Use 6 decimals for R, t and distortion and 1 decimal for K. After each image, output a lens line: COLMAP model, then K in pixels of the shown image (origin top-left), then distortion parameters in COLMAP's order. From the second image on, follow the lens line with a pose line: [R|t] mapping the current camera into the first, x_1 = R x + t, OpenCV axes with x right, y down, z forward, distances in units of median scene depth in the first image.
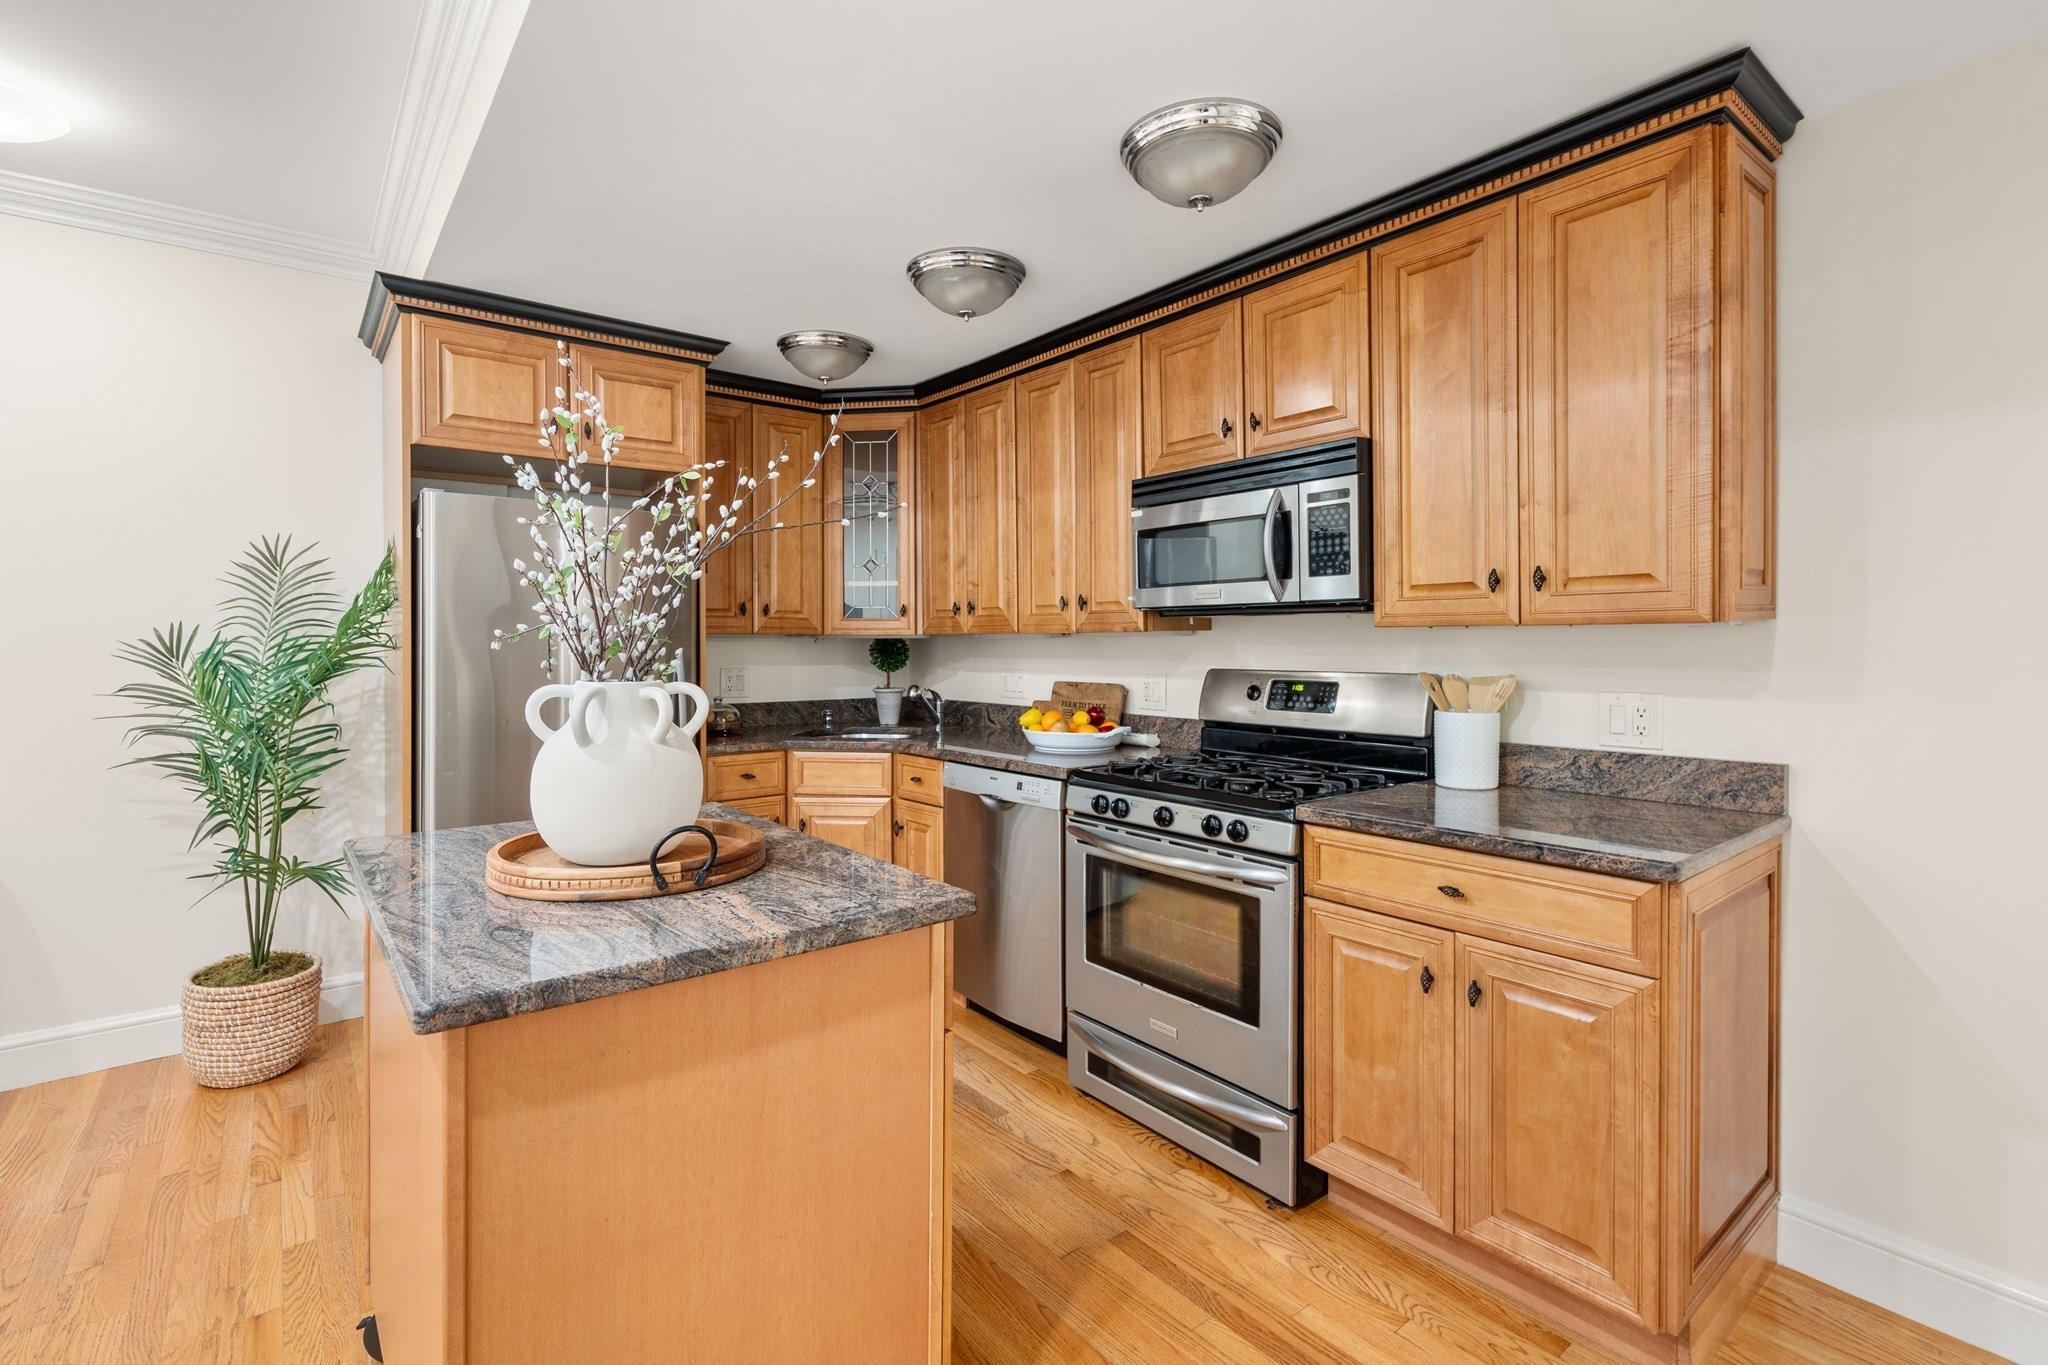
lens RADIAL K [[958.6, 0, 1004.4], [0, 958.6, 645.3], [0, 0, 1]] dist [-0.001125, 0.000226]
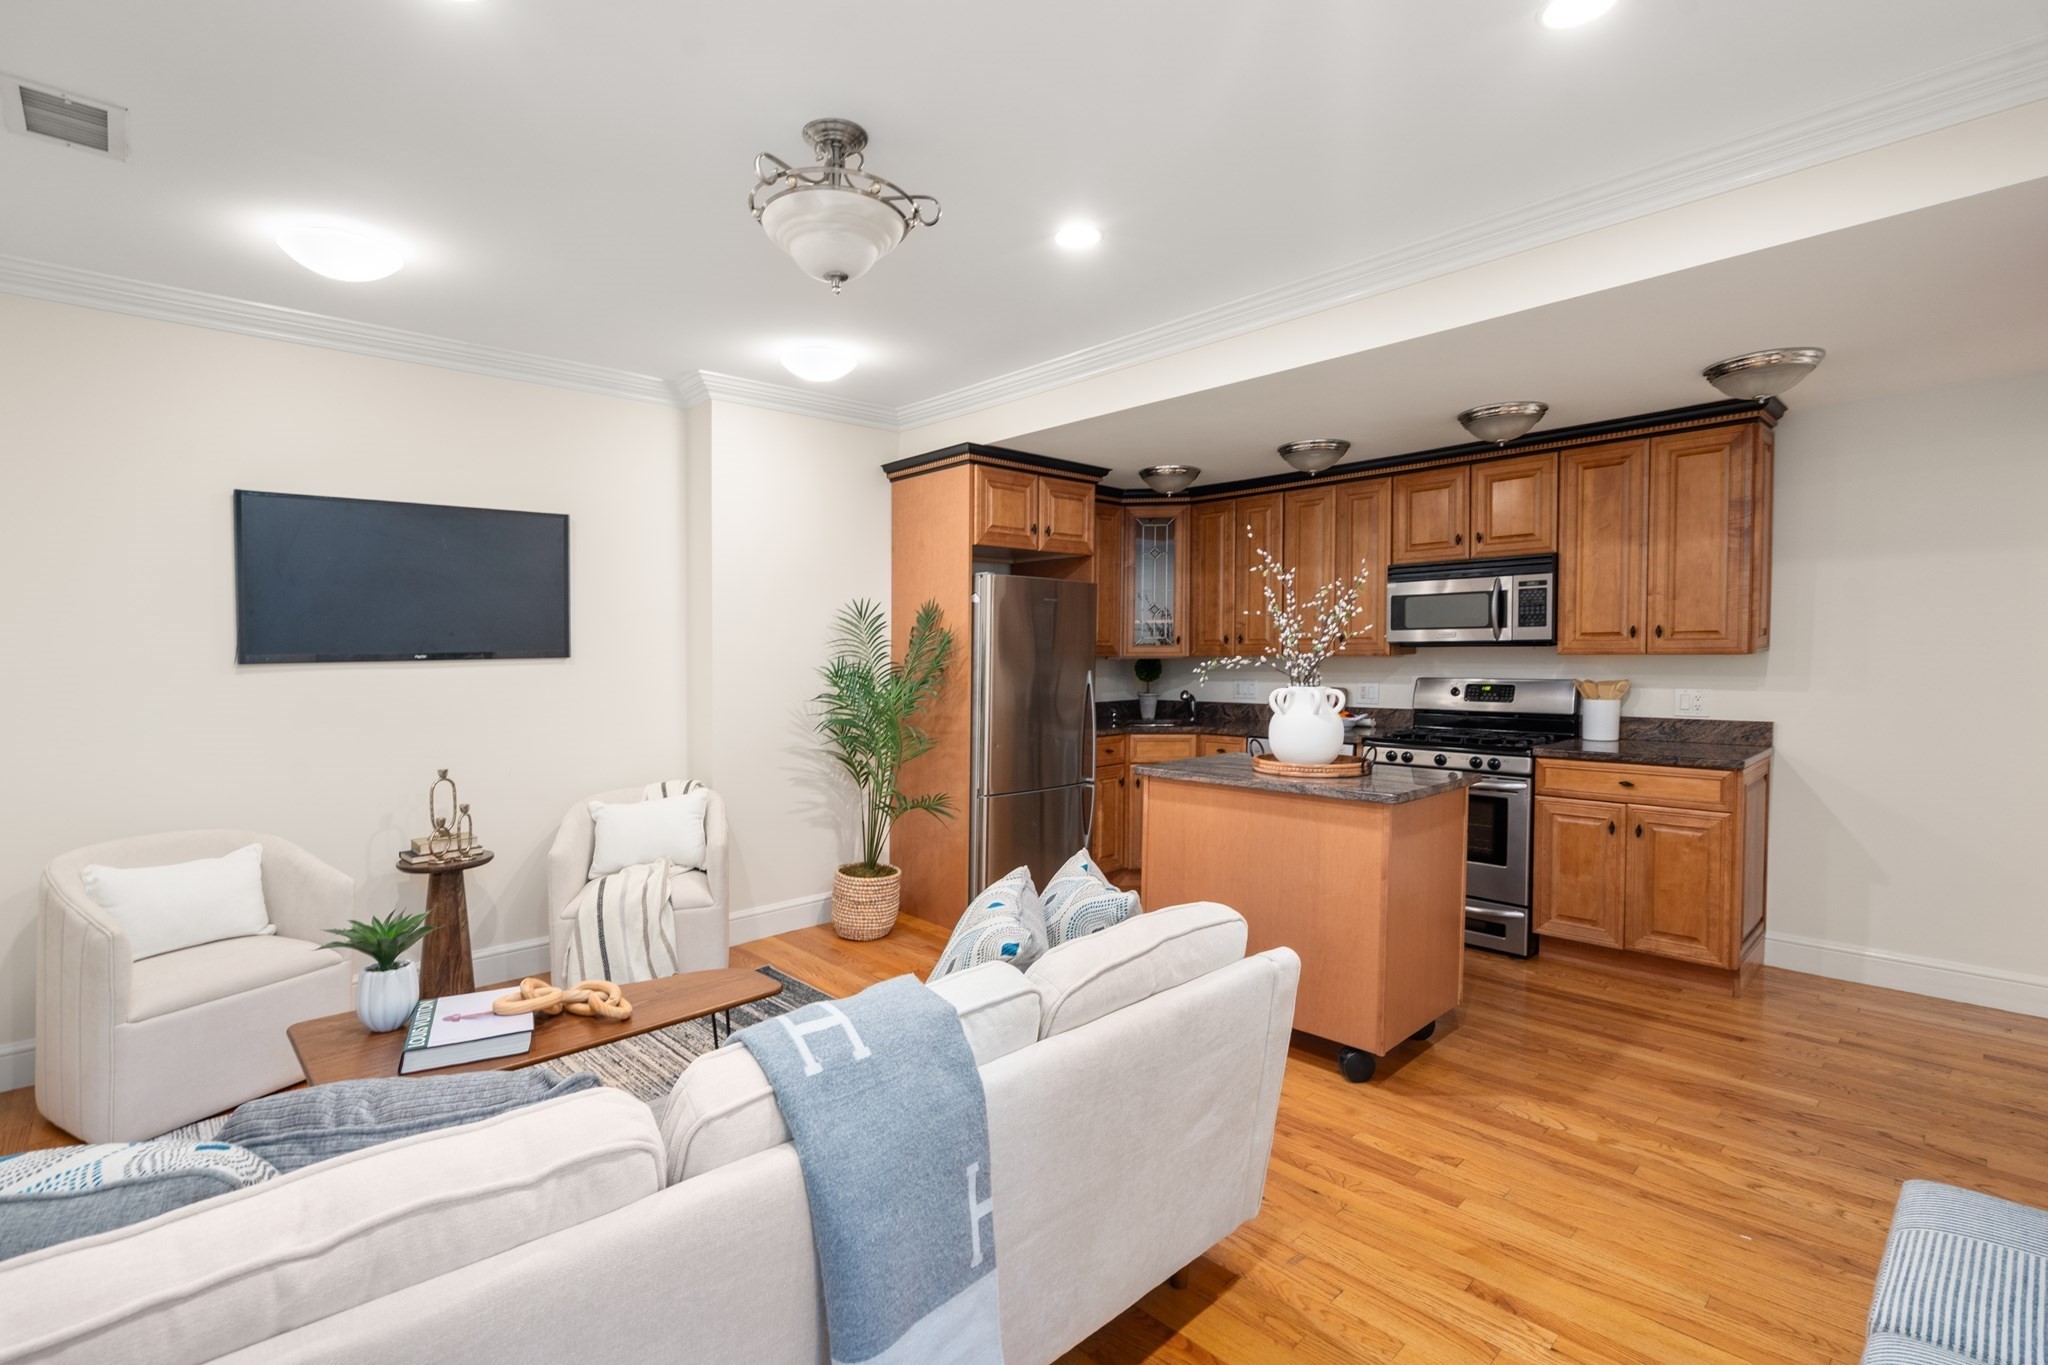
lens RADIAL K [[931.8, 0, 1024.0], [0, 931.8, 682.5], [0, 0, 1]] dist [-0.003372, 0.000785]
pose [[0.996076, -0.008813, 0.088058, -0.860400], [0.006343, 0.999580, 0.028286, -0.024330], [-0.088271, -0.027616, 0.995714, -0.756631]]
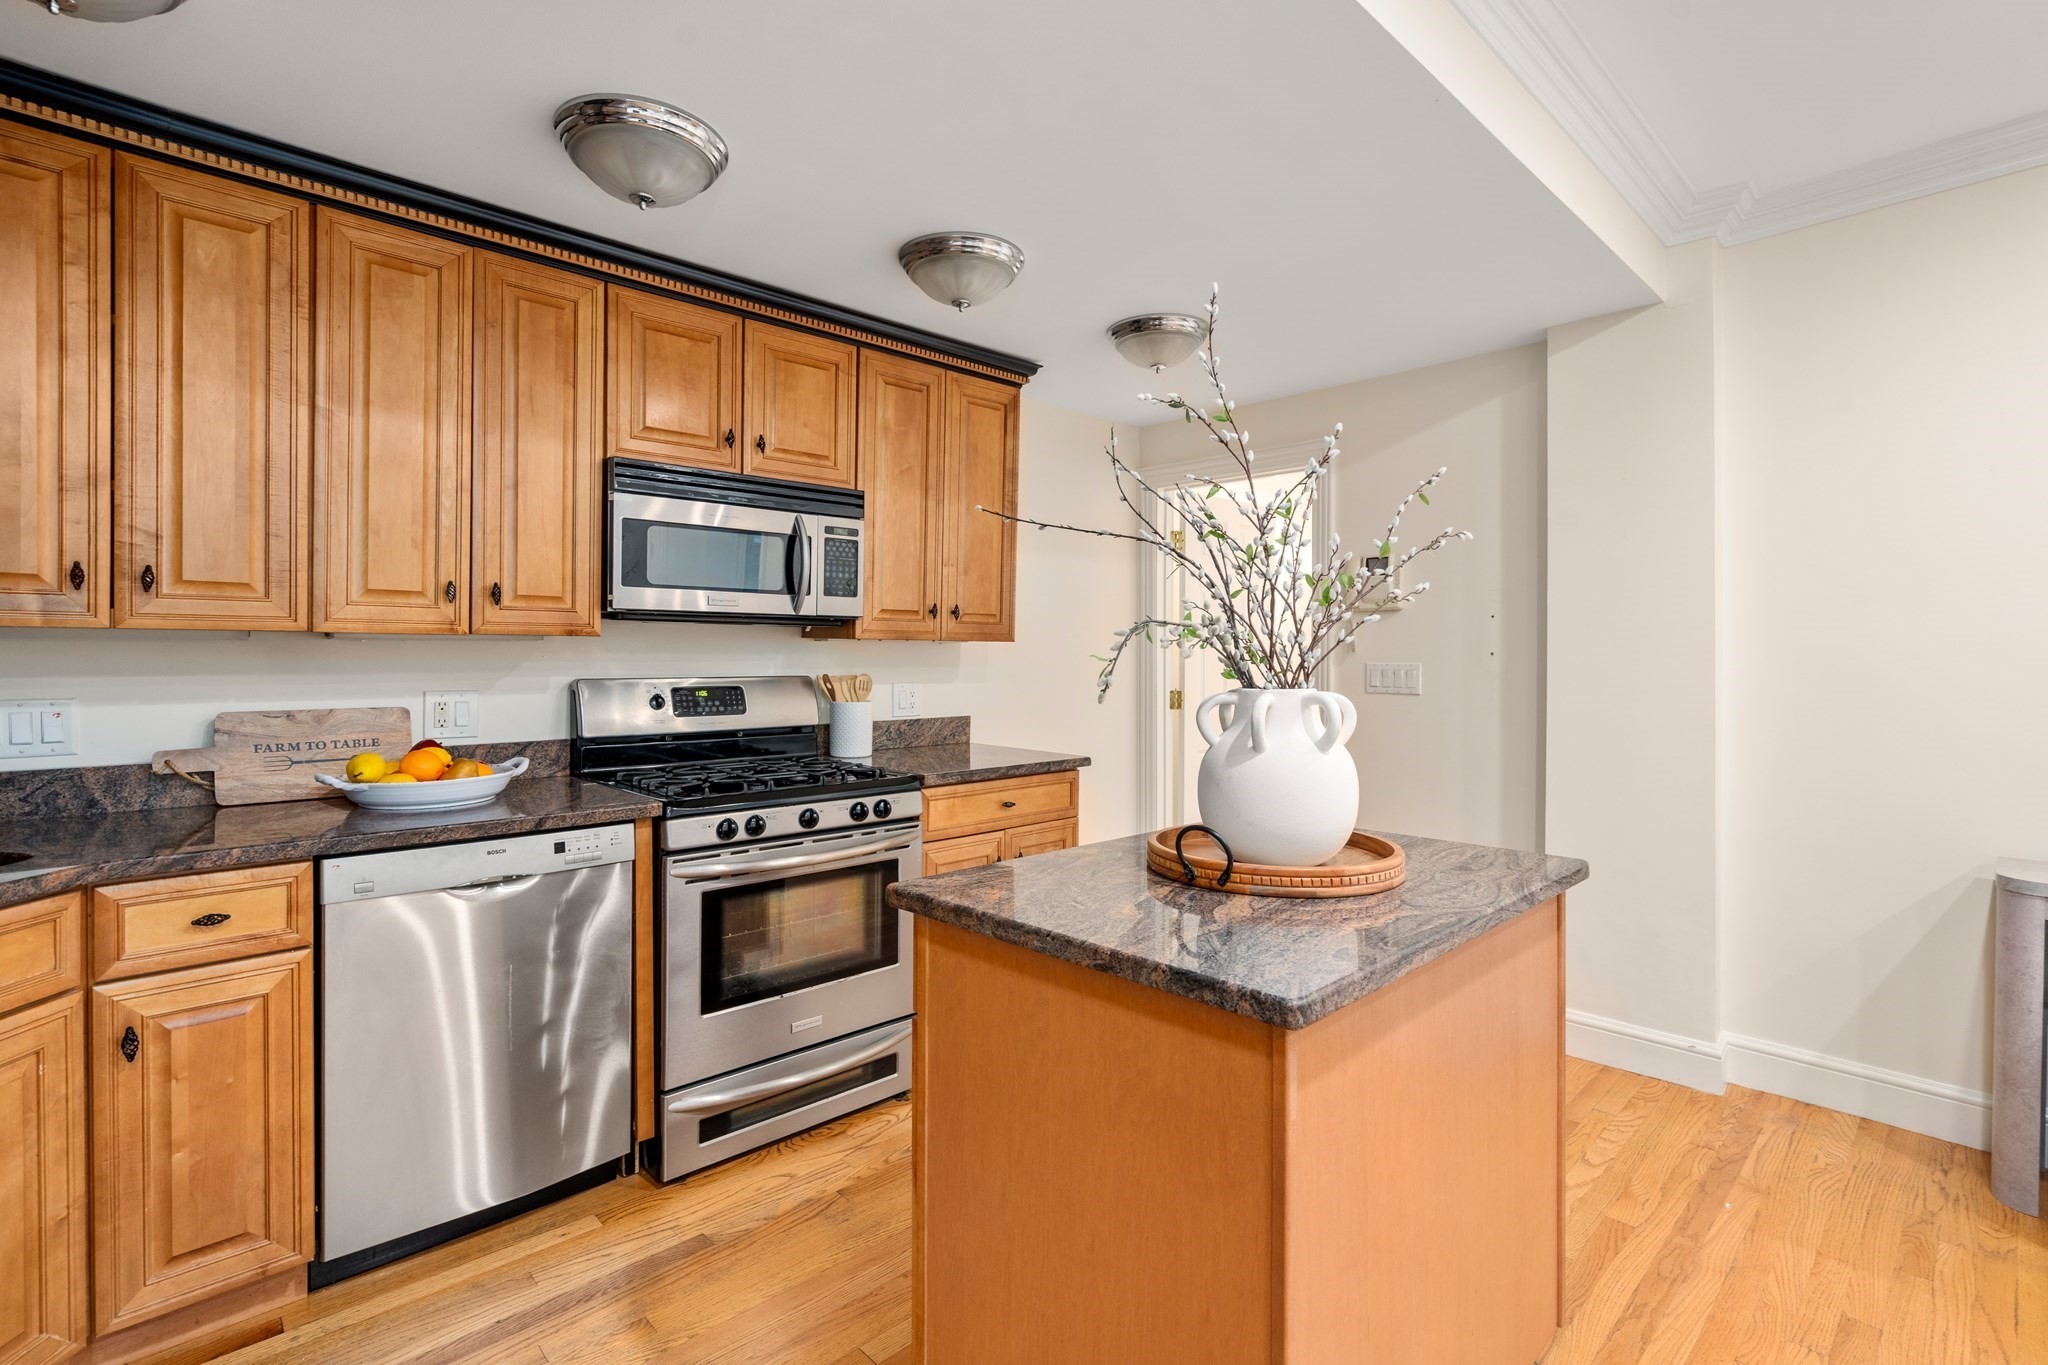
lens RADIAL K [[954.5, 0, 966.0], [0, 954.5, 657.6], [0, 0, 1]] dist [-0.002346, 0.000227]
pose [[-0.078862, -0.000674, 0.996885, -0.972826], [-0.000067, 1.000000, 0.000671, 0.005465], [-0.996886, -0.000013, -0.078862, 1.018250]]
